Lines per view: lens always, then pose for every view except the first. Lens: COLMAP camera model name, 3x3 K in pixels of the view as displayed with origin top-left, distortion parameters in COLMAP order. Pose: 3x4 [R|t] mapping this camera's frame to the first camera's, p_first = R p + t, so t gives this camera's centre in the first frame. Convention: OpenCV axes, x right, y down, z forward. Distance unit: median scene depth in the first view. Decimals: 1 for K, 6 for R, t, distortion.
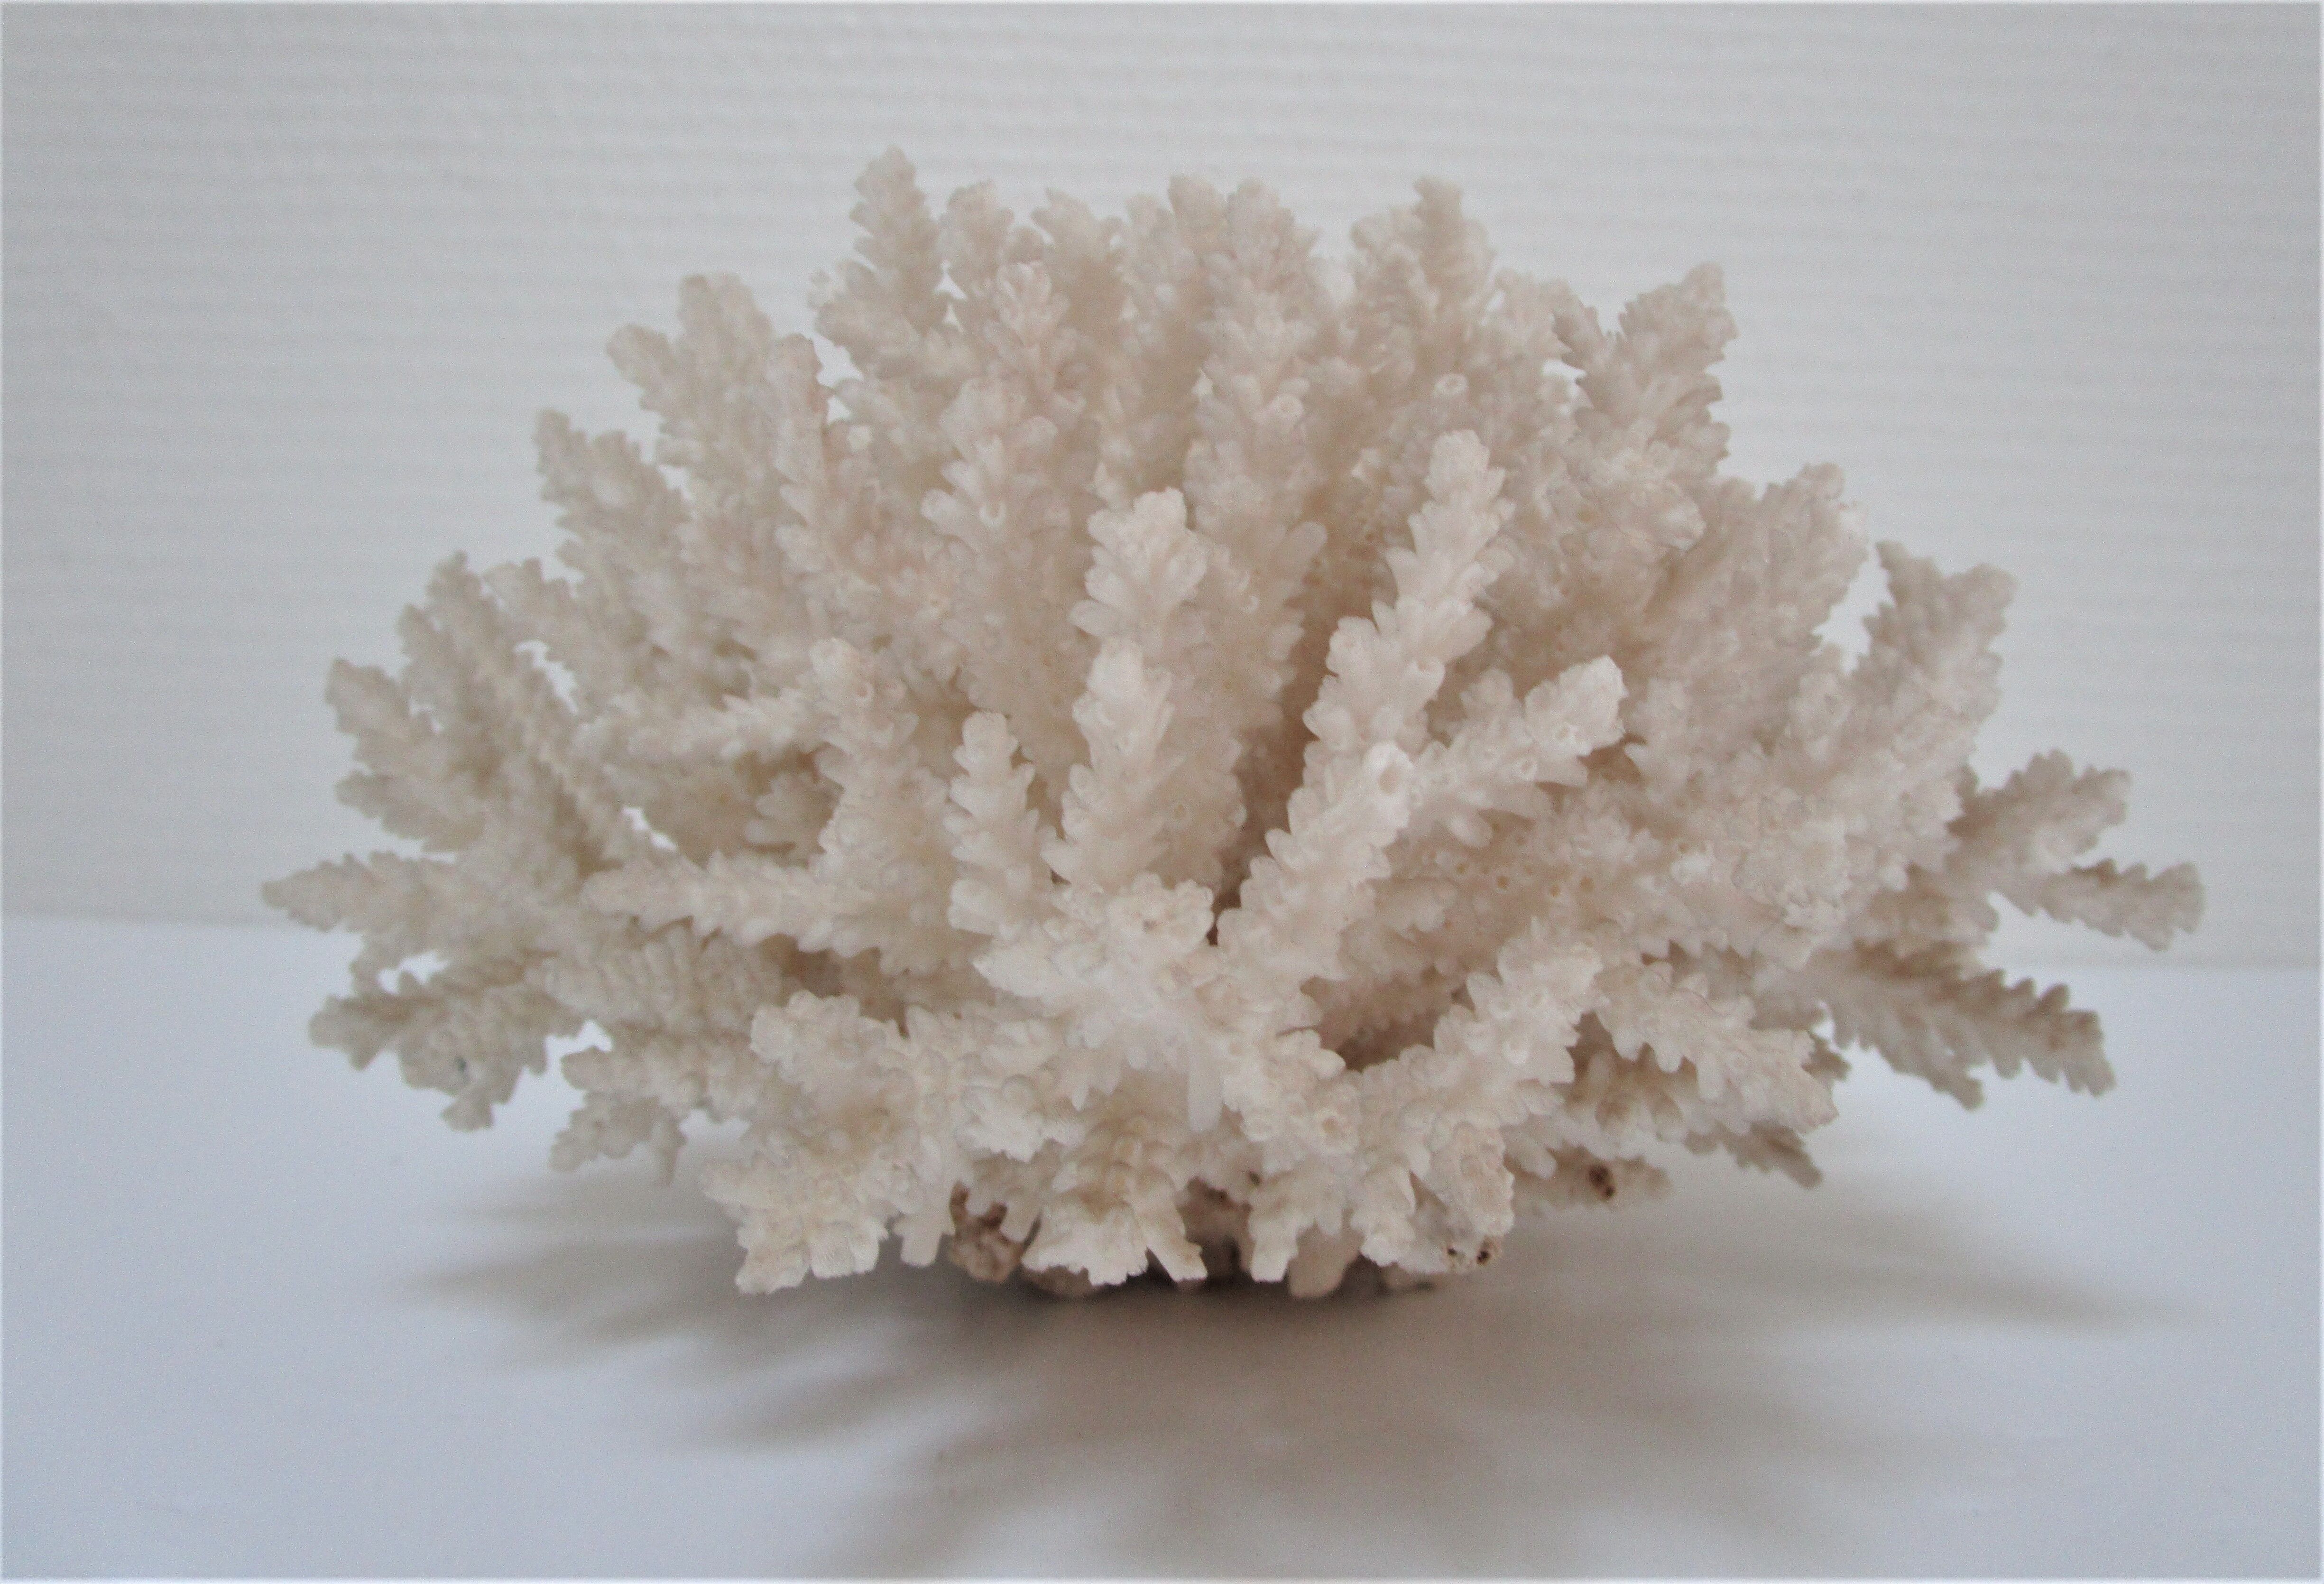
lens RADIAL K [[1727.4, 0, 1162.0], [0, 1727.4, 792.0], [0, 0, 1]] dist [0.002258, -0.000539]
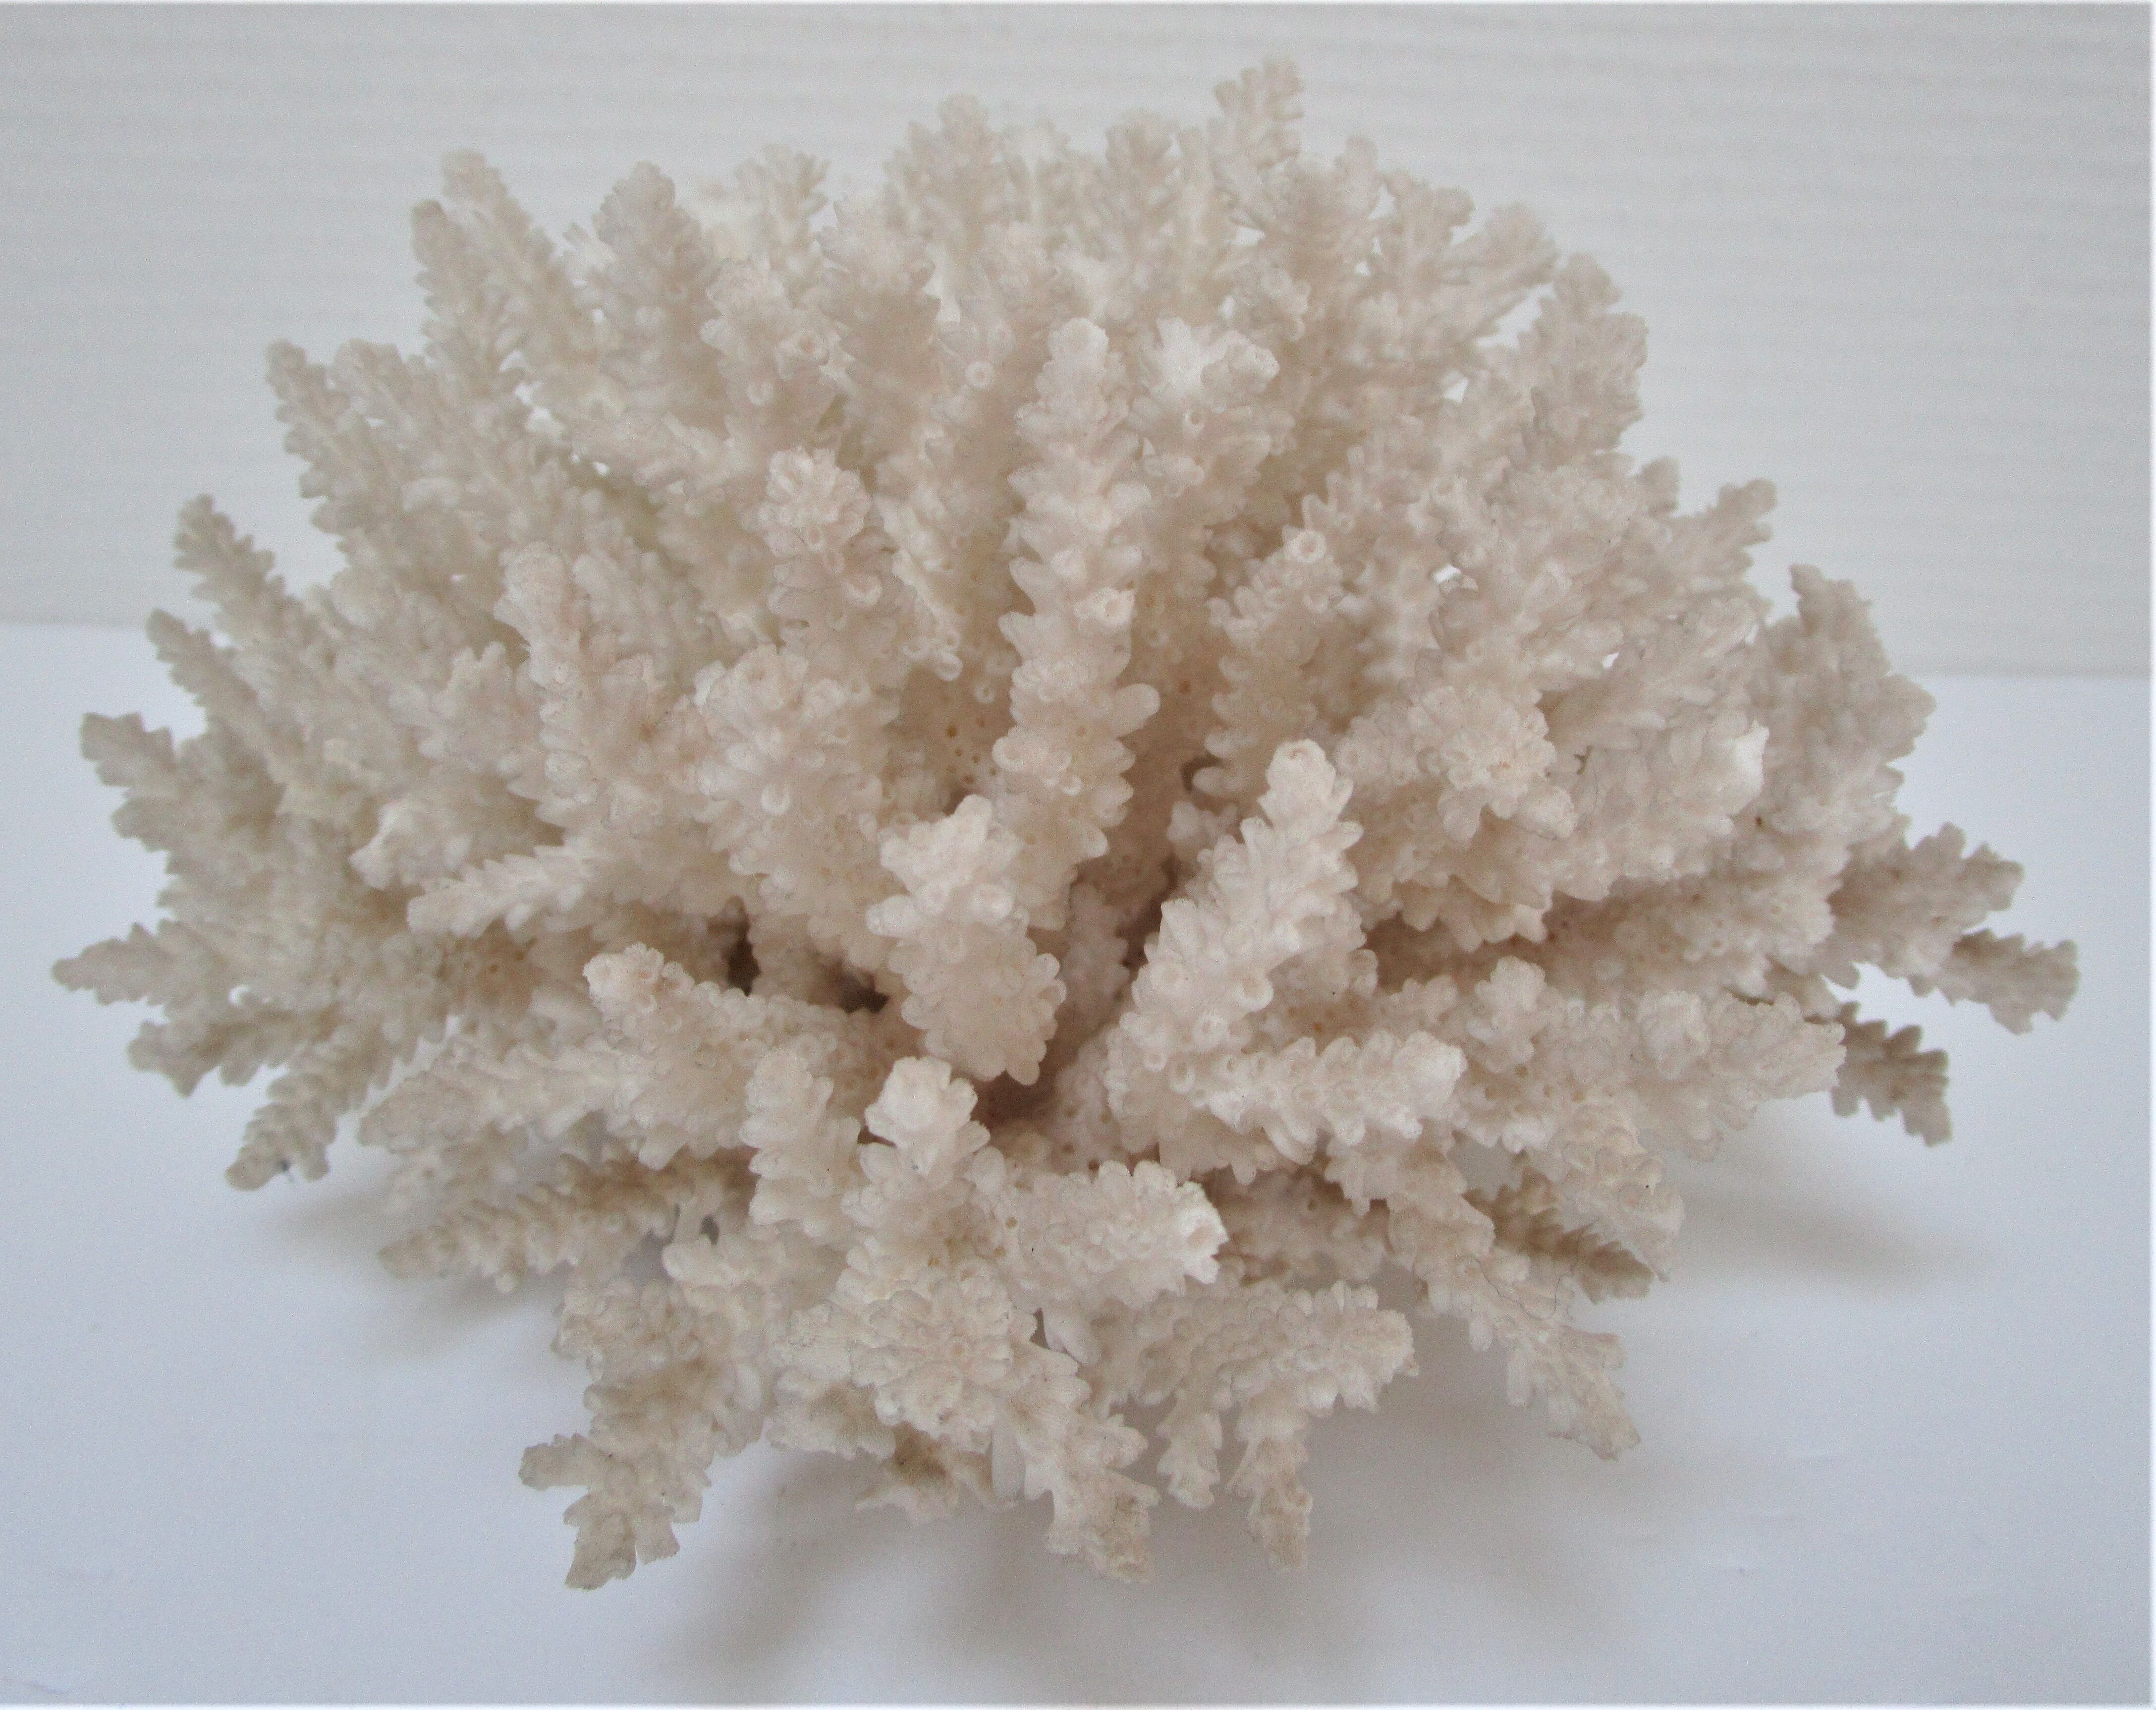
lens RADIAL K [[1762.6, 0, 998.6], [0, 1762.6, 855.8], [0, 0, 1]] dist [-0.001720, -0.004522]
pose [[0.999866, -0.000947, -0.016327, 0.028626], [0.006583, 0.937201, 0.348728, -0.404592], [0.014972, -0.348789, 0.937082, 0.125096]]
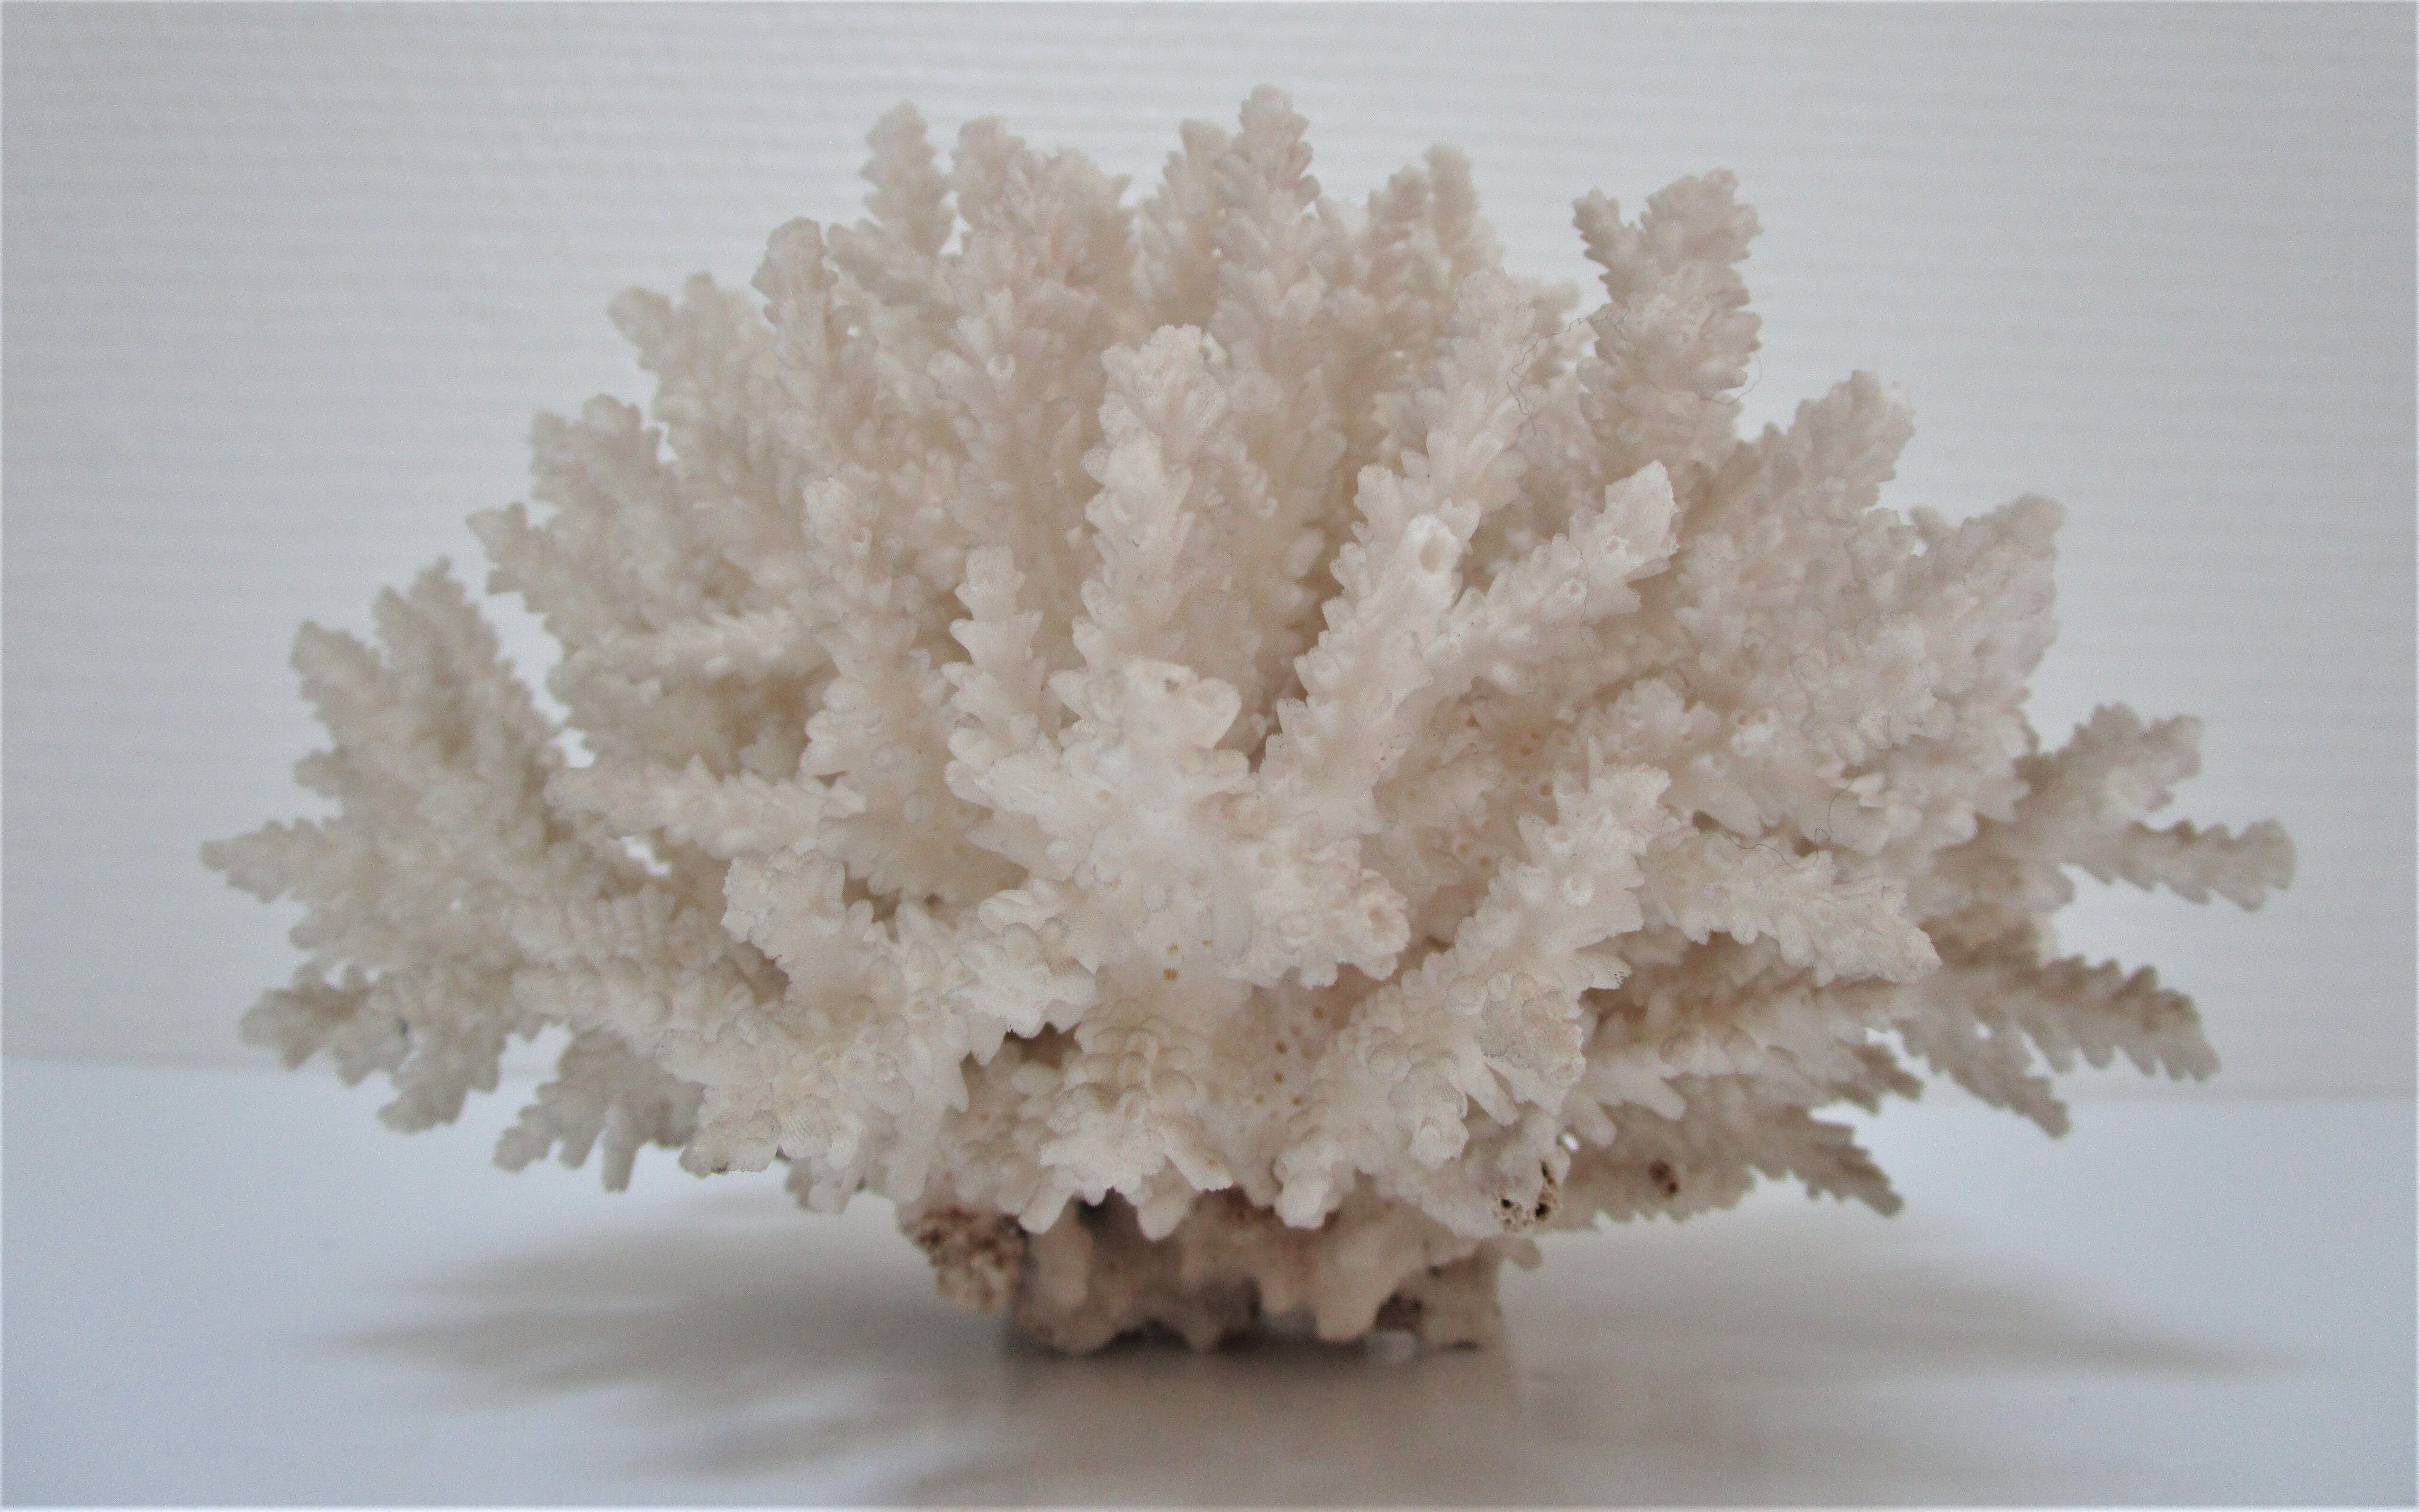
lens RADIAL K [[1746.3, 0, 1162.3], [0, 1746.3, 711.0], [0, 0, 1]] dist [-0.003029, 0.002114]
pose [[0.999993, -0.001338, 0.003470, -0.010899], [0.001949, 0.983143, -0.182826, 0.182716], [-0.003167, 0.182832, 0.983139, 0.075815]]
